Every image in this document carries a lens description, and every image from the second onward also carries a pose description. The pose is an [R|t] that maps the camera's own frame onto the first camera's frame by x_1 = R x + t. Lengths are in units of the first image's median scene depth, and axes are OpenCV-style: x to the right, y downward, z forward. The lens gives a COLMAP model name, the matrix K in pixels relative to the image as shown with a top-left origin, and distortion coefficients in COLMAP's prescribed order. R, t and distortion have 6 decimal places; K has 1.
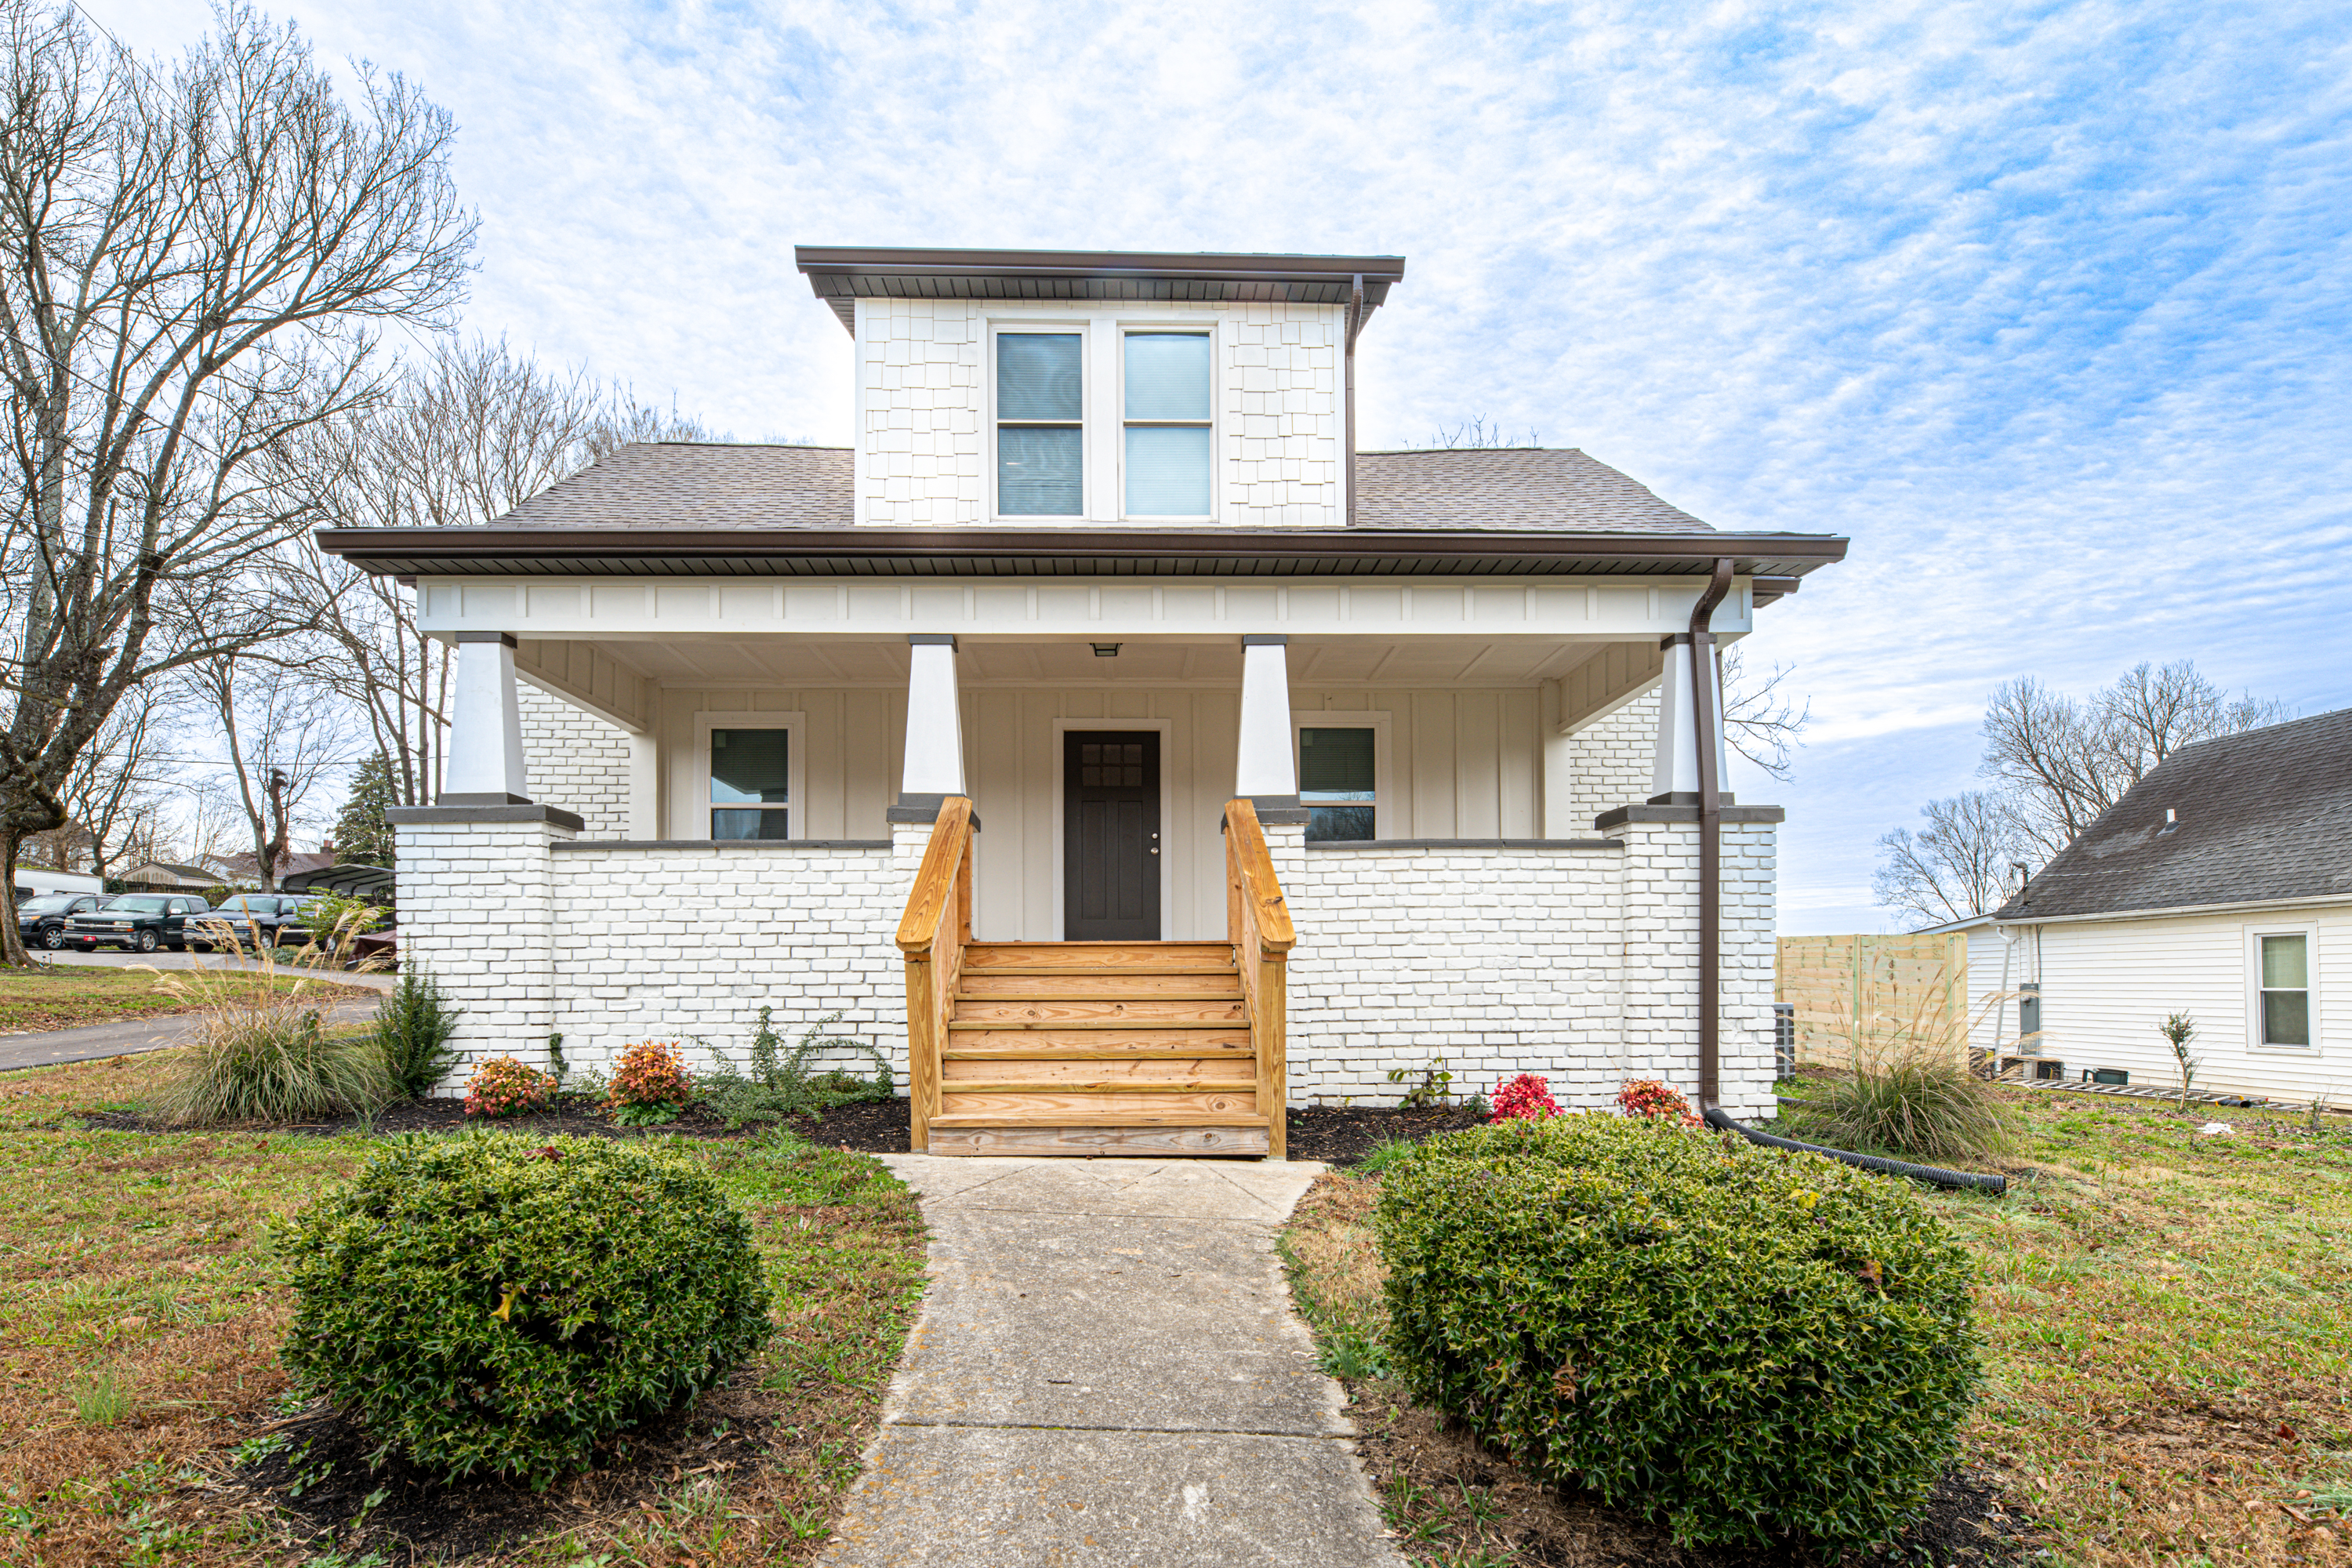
lens RADIAL K [[1171.5, 0, 1174.9], [0, 1171.5, 970.0], [0, 0, 1]] dist [0.001366, 0.000167]
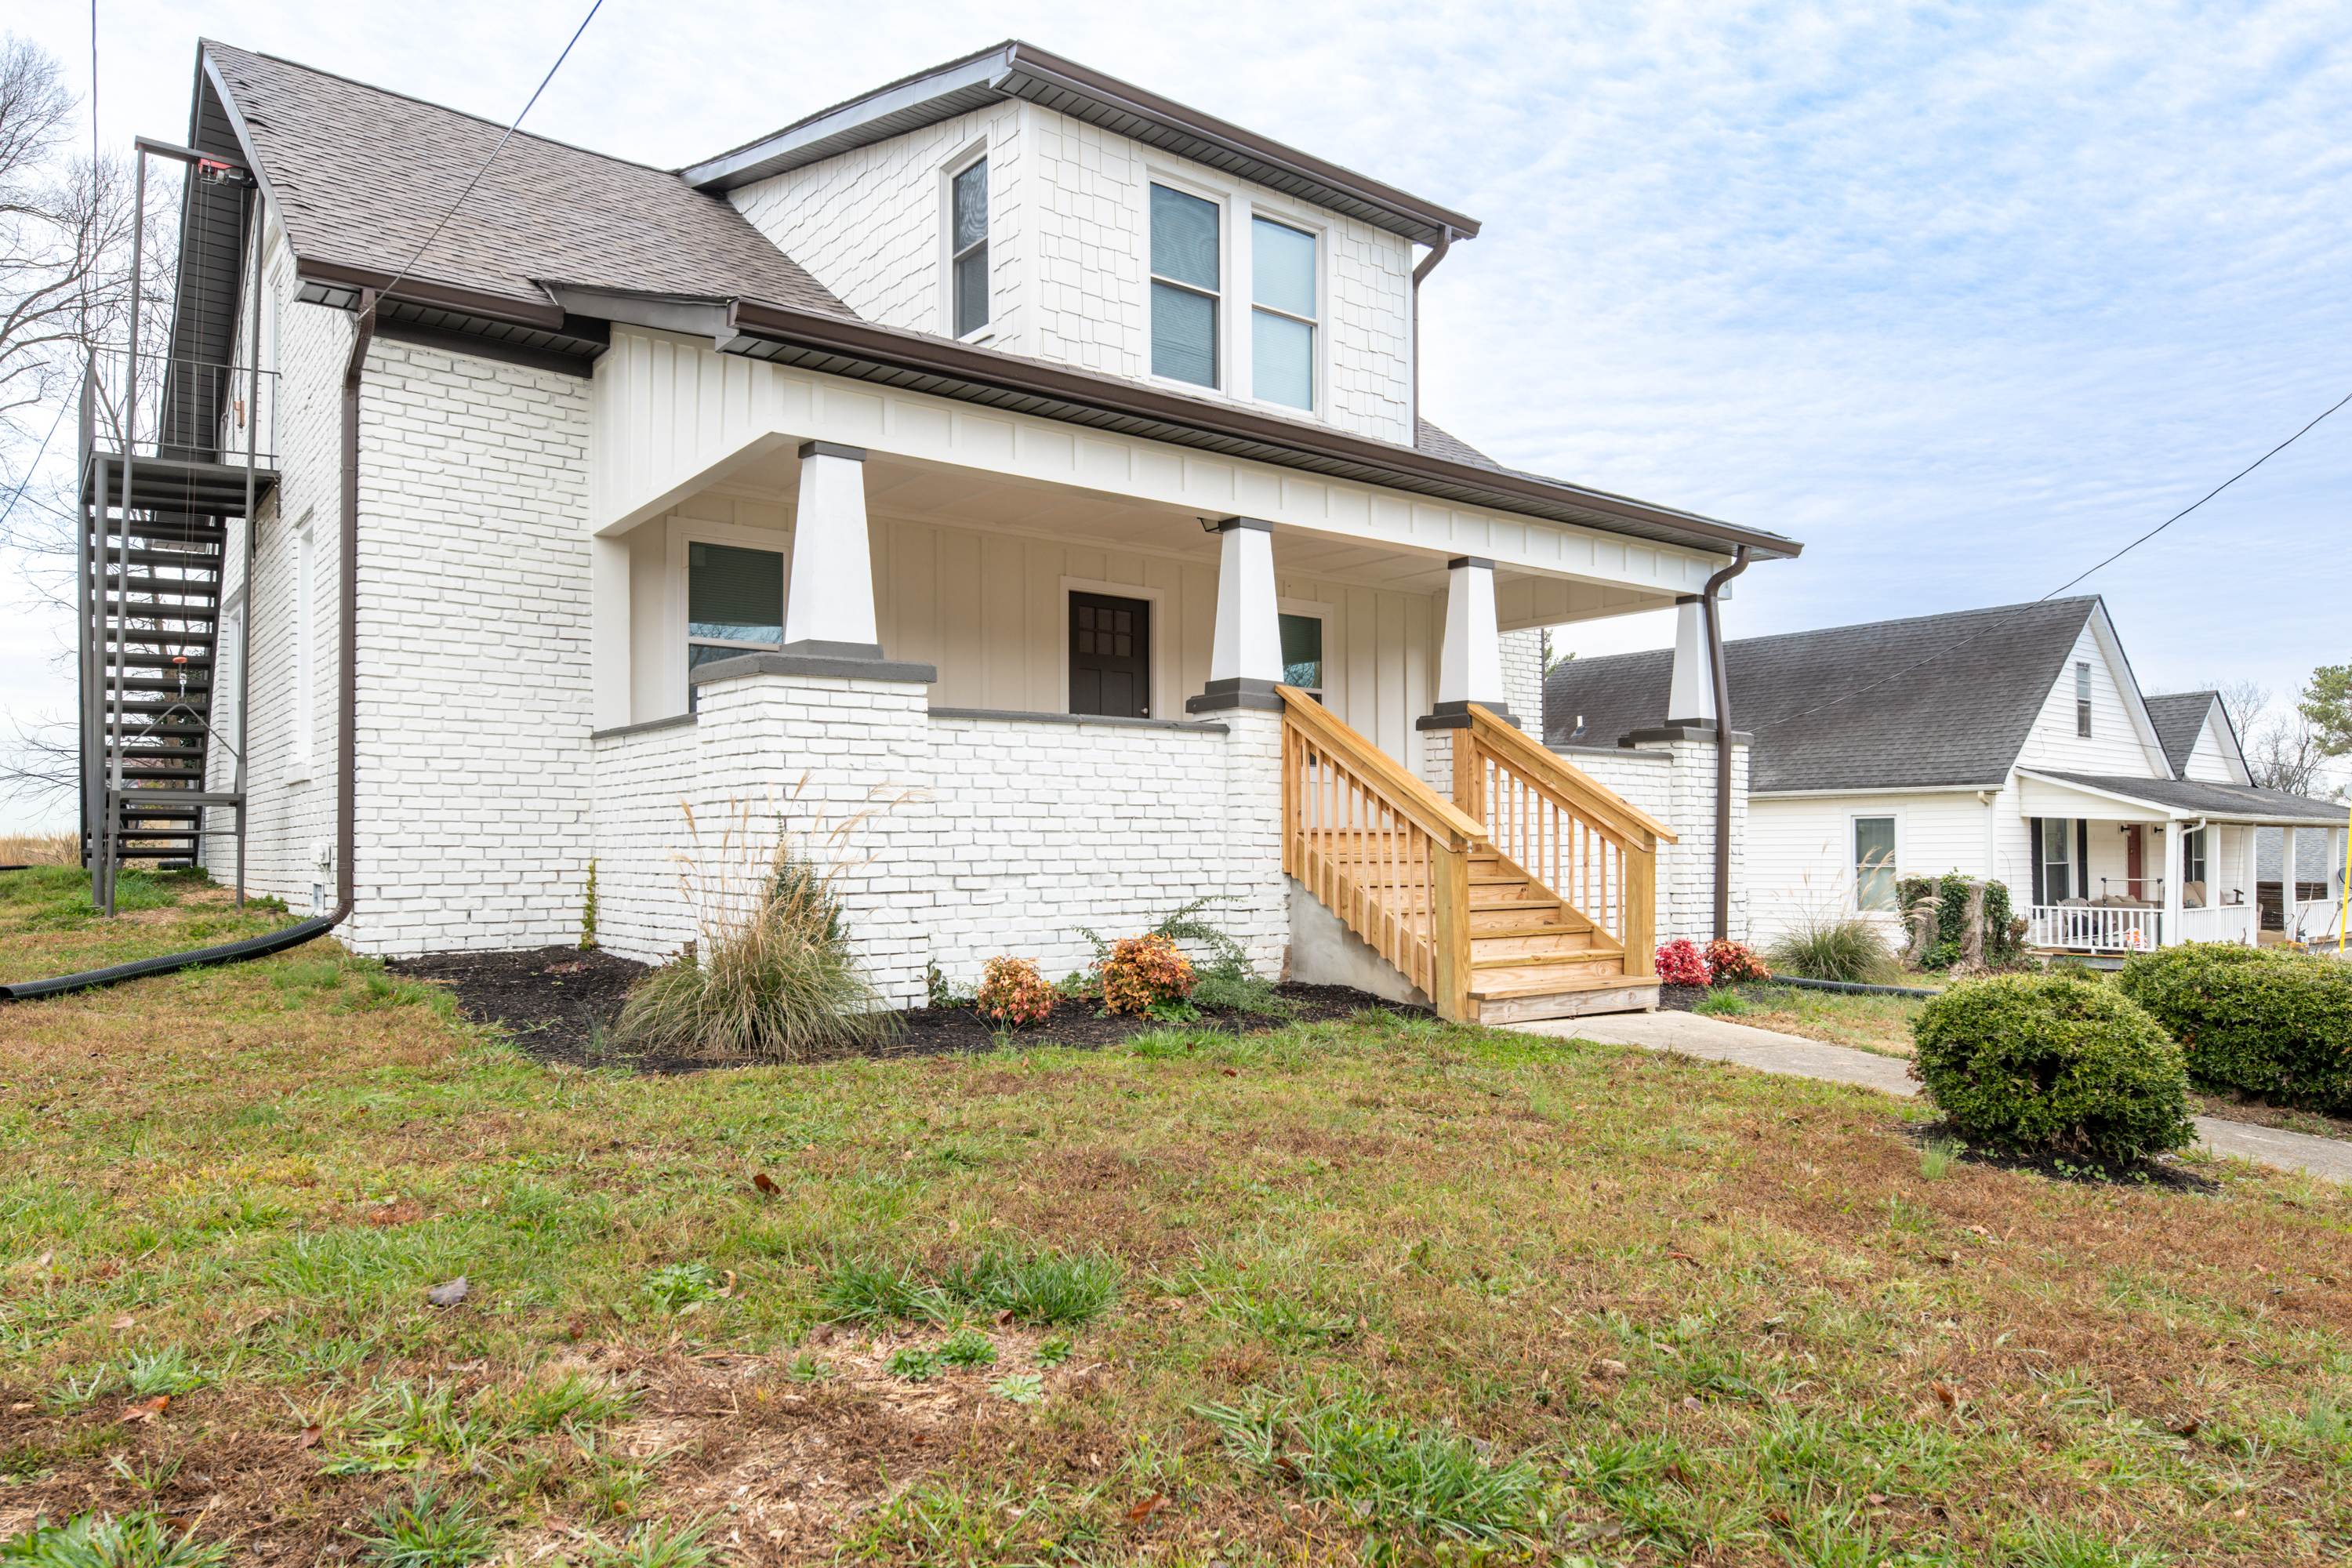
lens RADIAL K [[1474.8, 0, 1175.7], [0, 1474.8, 839.7], [0, 0, 1]] dist [0.003534, 0.000247]
pose [[0.806788, 0.005095, 0.590819, -0.847568], [-0.005796, 0.999983, -0.000708, -0.011071], [-0.590813, -0.002853, 0.806803, 0.024534]]
